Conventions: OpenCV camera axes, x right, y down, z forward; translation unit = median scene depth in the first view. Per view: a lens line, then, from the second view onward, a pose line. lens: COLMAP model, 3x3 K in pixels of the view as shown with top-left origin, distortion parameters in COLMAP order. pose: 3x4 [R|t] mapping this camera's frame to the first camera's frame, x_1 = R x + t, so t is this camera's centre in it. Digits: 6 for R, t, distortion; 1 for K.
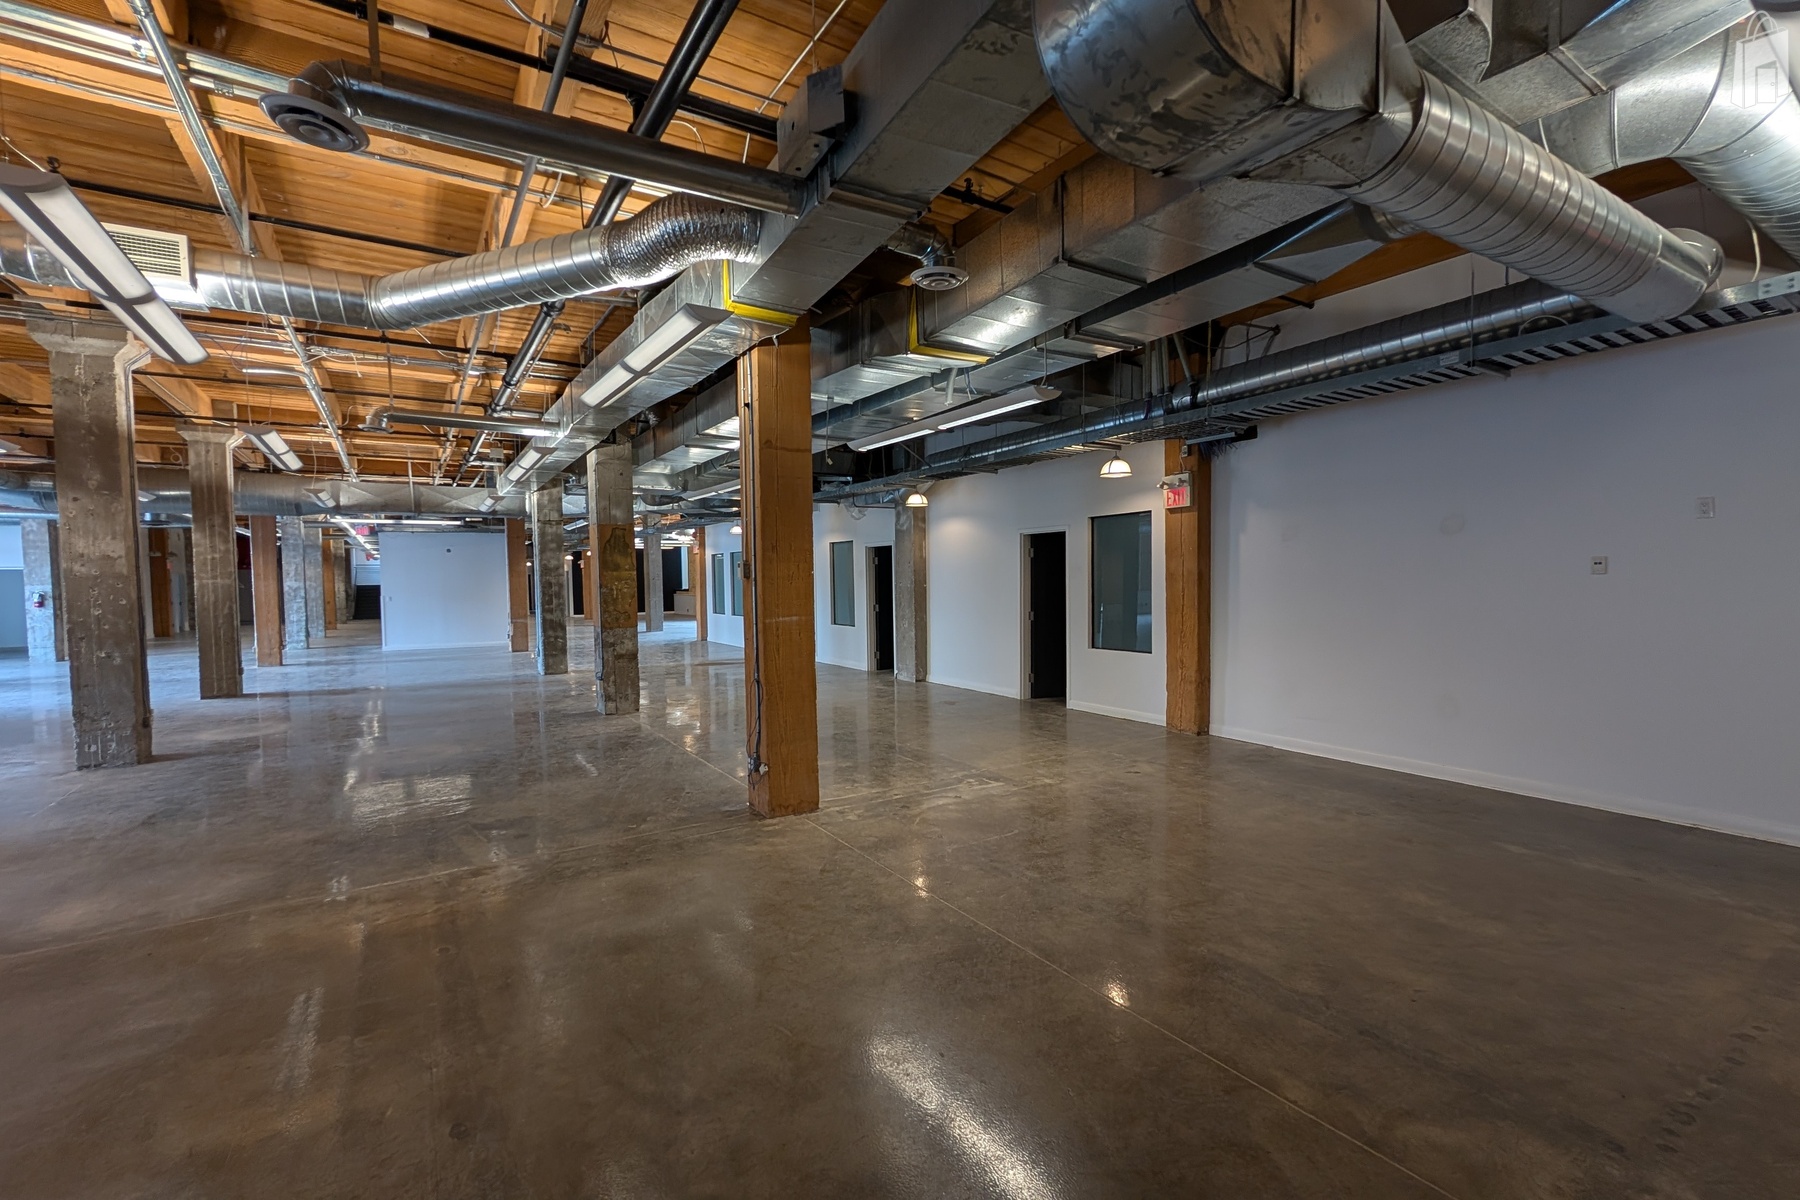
lens RADIAL K [[778.3, 0, 895.5], [0, 778.3, 607.1], [0, 0, 1]] dist [-0.004060, 0.000917]
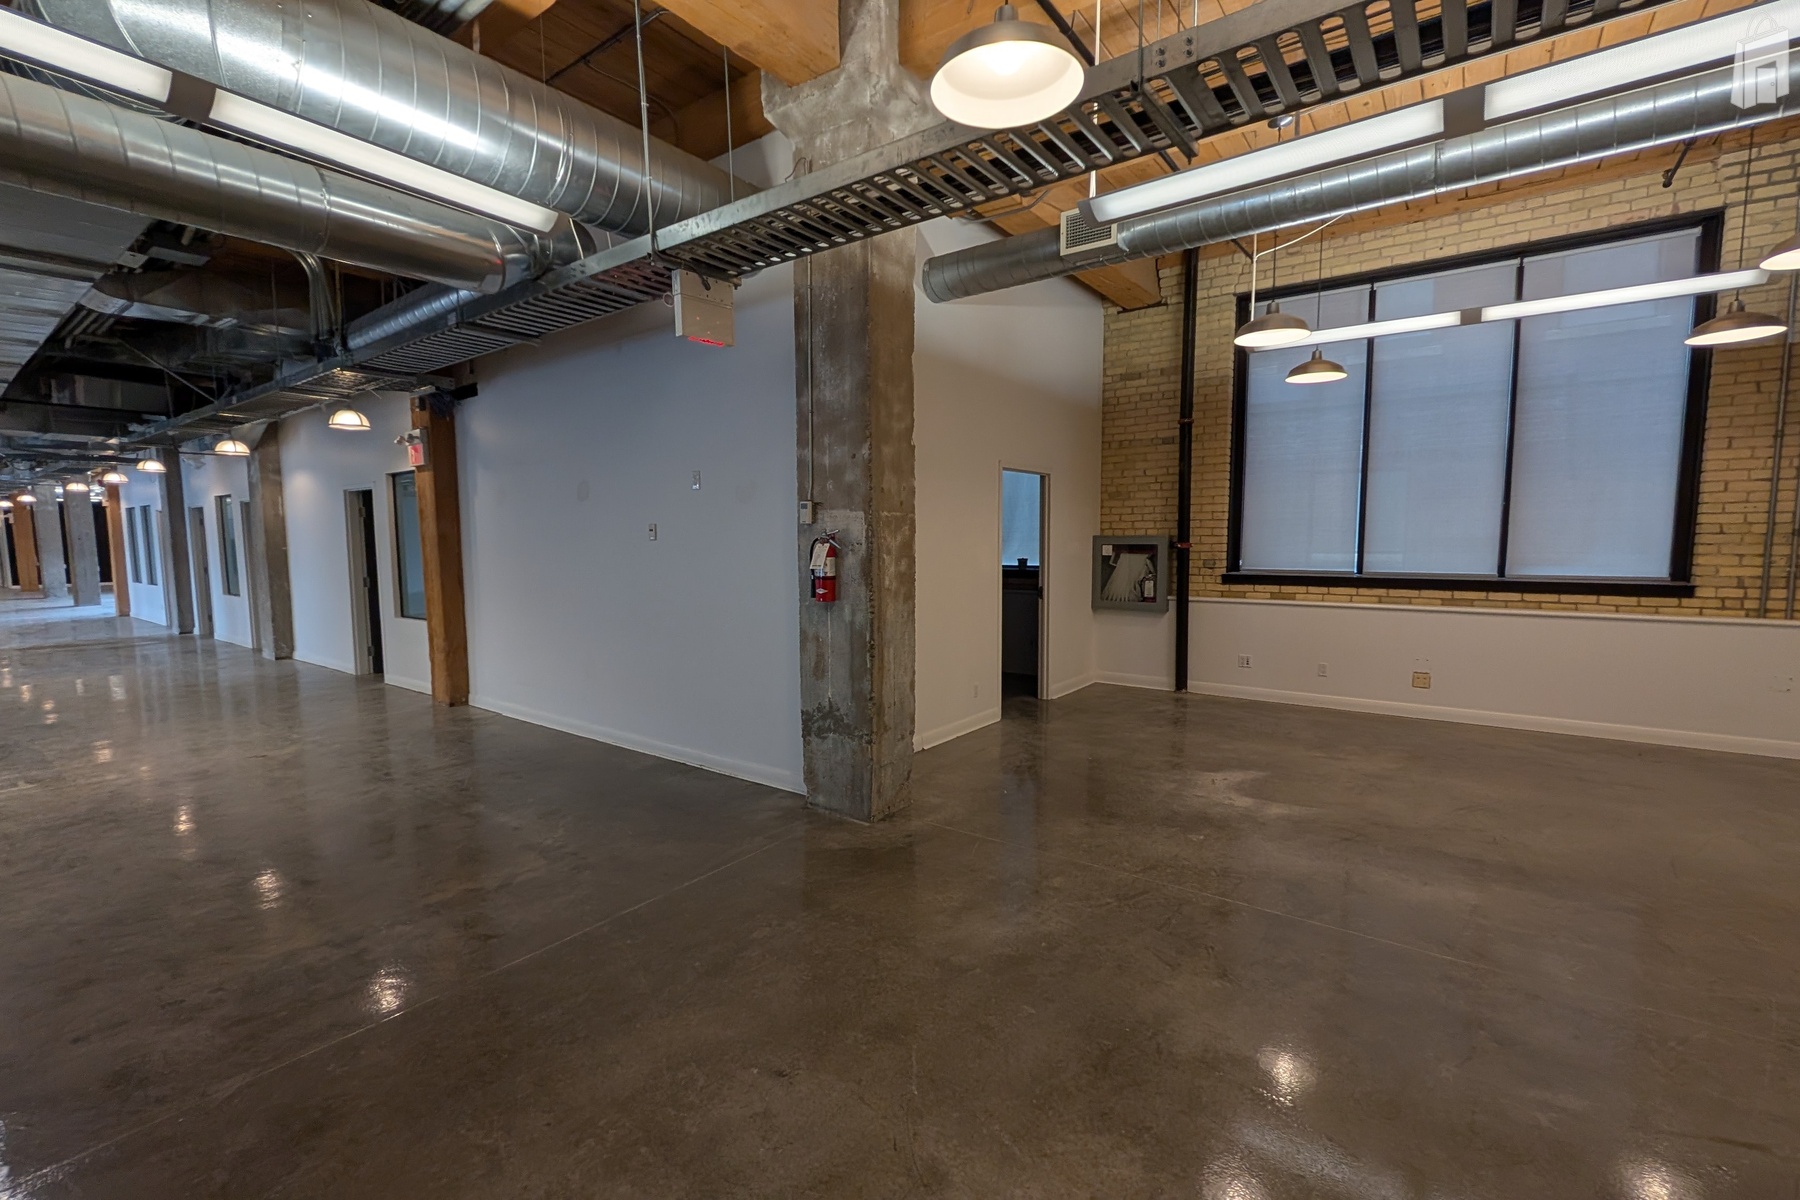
lens RADIAL K [[778.3, 0, 904.1], [0, 778.3, 609.1], [0, 0, 1]] dist [-0.004060, 0.000917]
pose [[0.931617, -0.022702, 0.362732, 0.223959], [0.005036, 0.998758, 0.049576, 0.000243], [-0.363407, -0.044359, 0.930574, -0.034744]]
